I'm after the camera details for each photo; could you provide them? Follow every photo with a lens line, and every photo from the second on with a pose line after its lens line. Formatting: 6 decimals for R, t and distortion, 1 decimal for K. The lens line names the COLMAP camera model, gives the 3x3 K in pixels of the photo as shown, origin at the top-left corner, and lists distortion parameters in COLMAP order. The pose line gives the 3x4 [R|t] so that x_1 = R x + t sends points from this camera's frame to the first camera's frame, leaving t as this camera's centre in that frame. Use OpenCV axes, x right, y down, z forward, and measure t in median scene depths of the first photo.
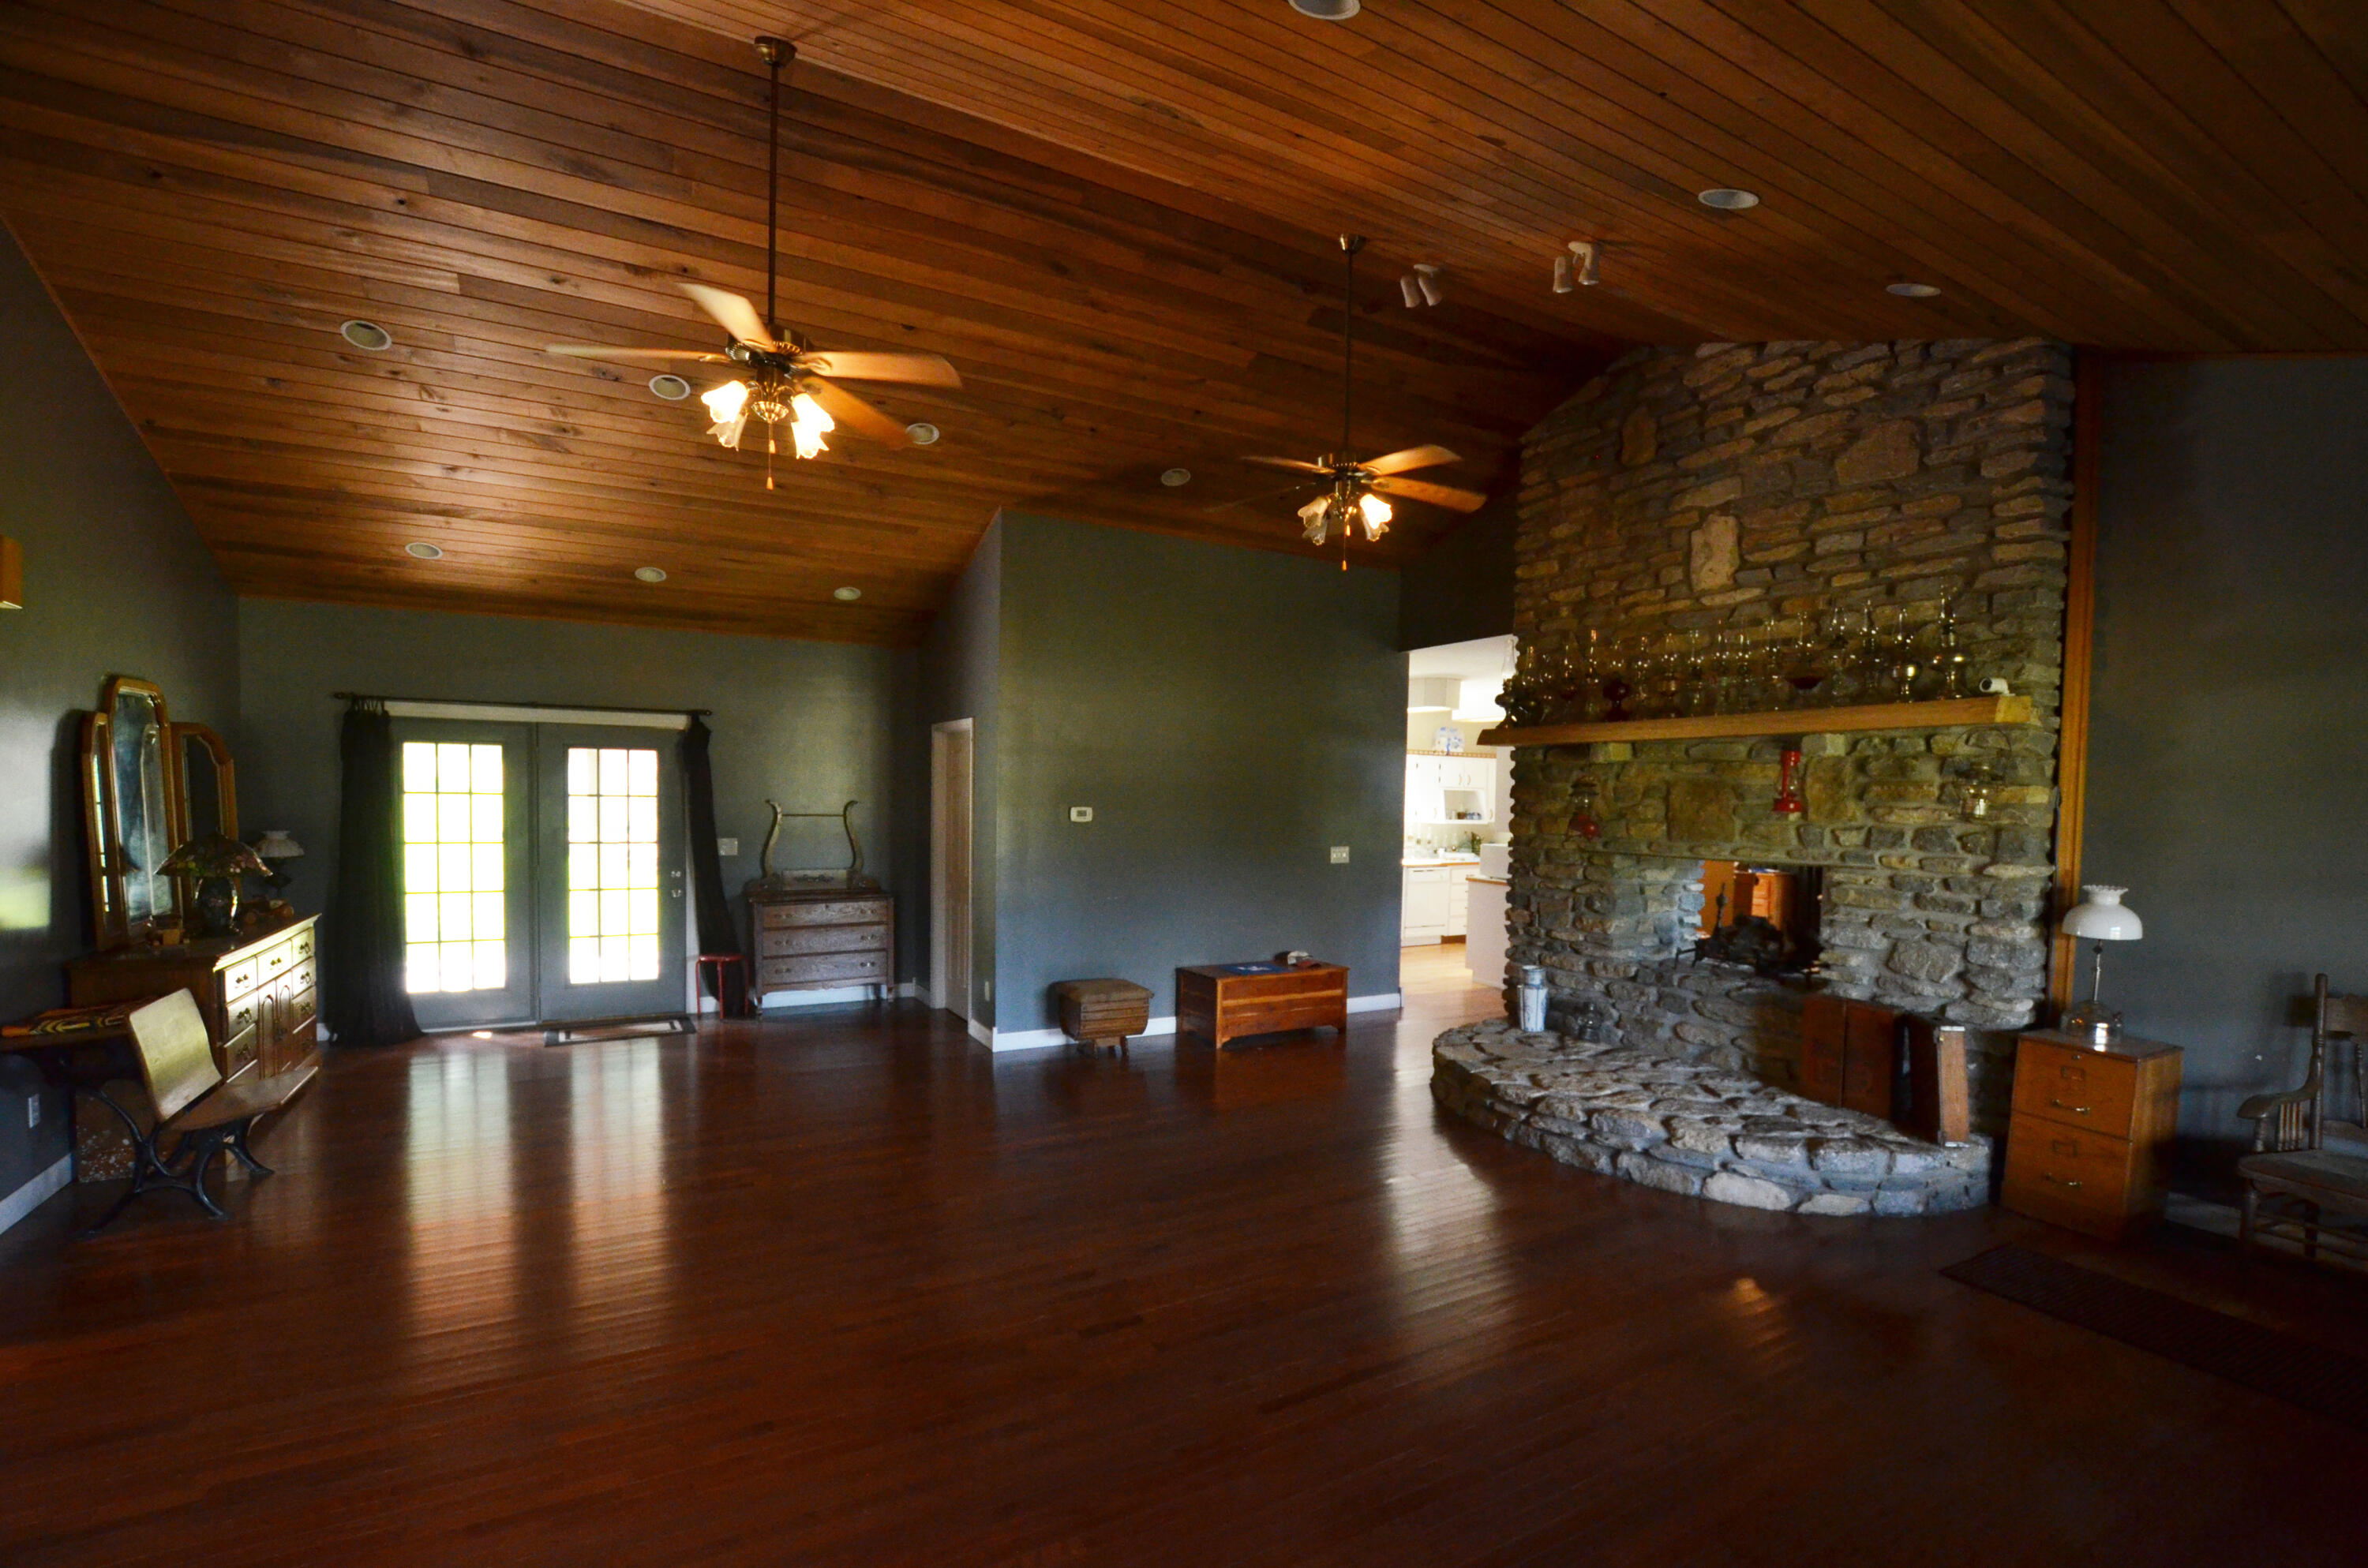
lens RADIAL K [[1030.4, 0, 1181.6], [0, 1030.4, 789.1], [0, 0, 1]] dist [-0.000125, -0.000009]
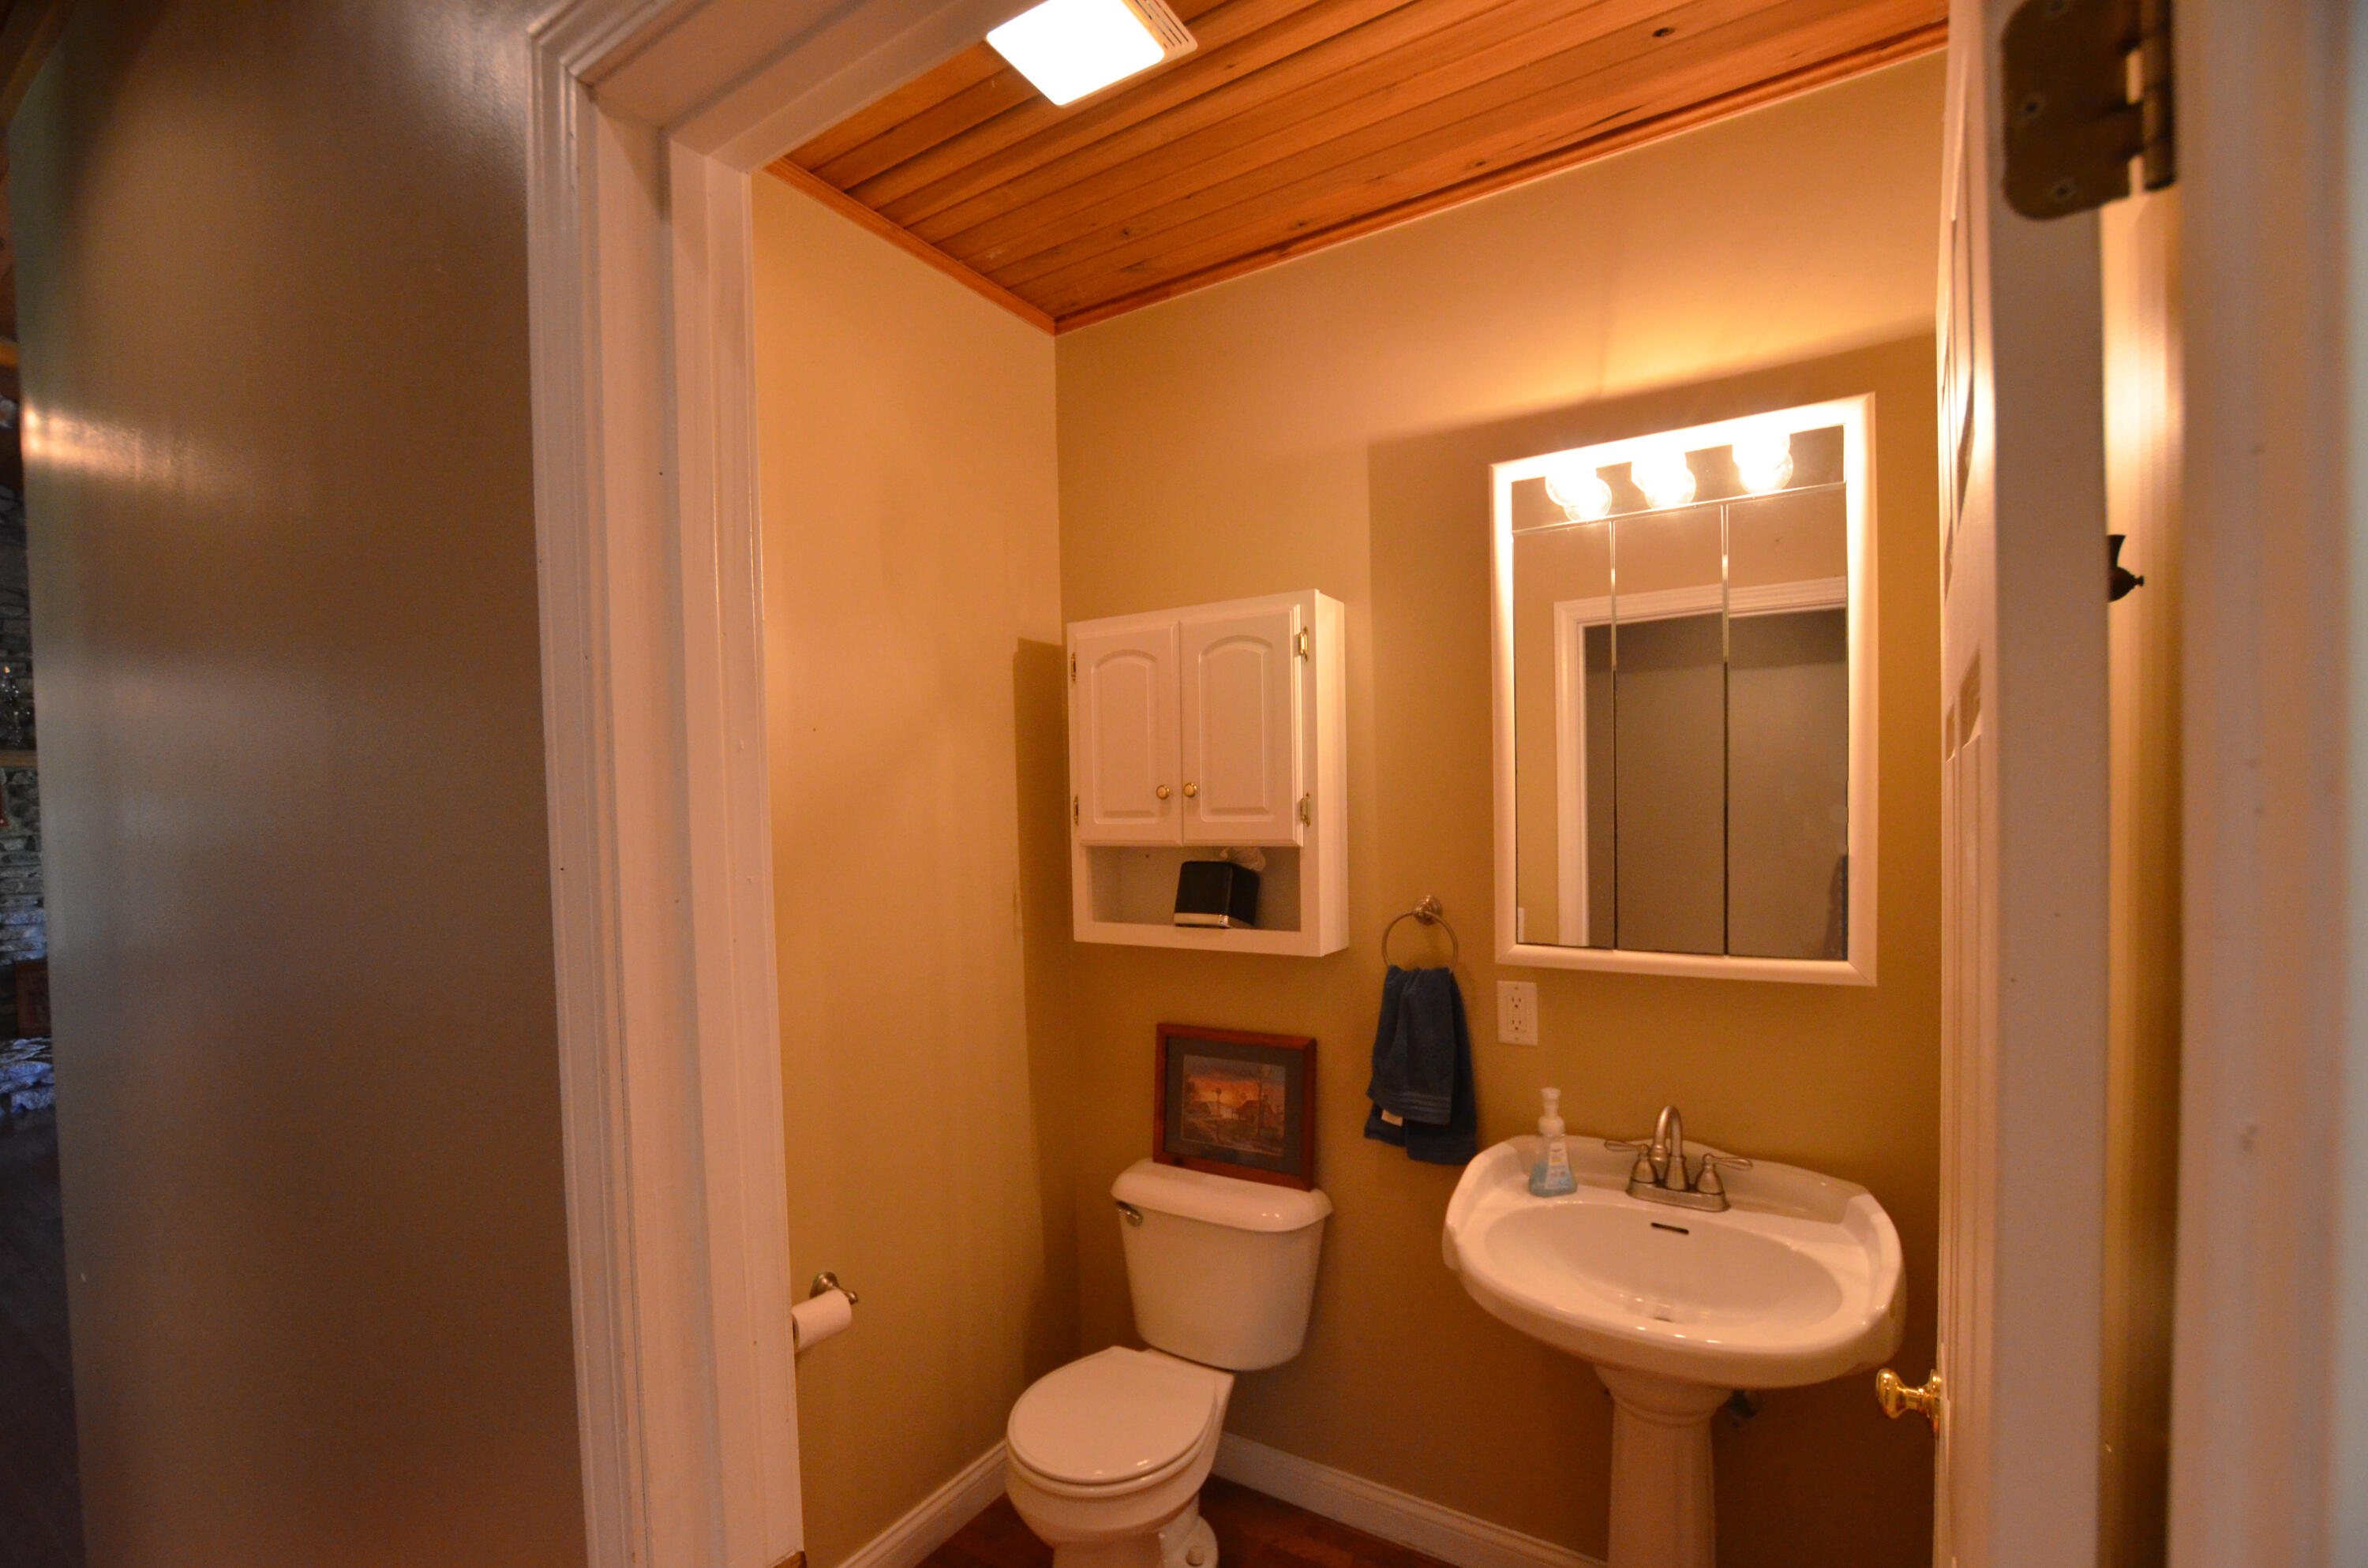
lens RADIAL K [[1030.4, 0, 1182.4], [0, 1030.4, 792.6], [0, 0, 1]] dist [-0.000125, -0.000009]
pose [[-0.479583, -0.002197, 0.877494, -1.283991], [0.020724, 0.999690, 0.013830, -0.007755], [-0.877252, 0.024818, -0.479388, 0.305625]]
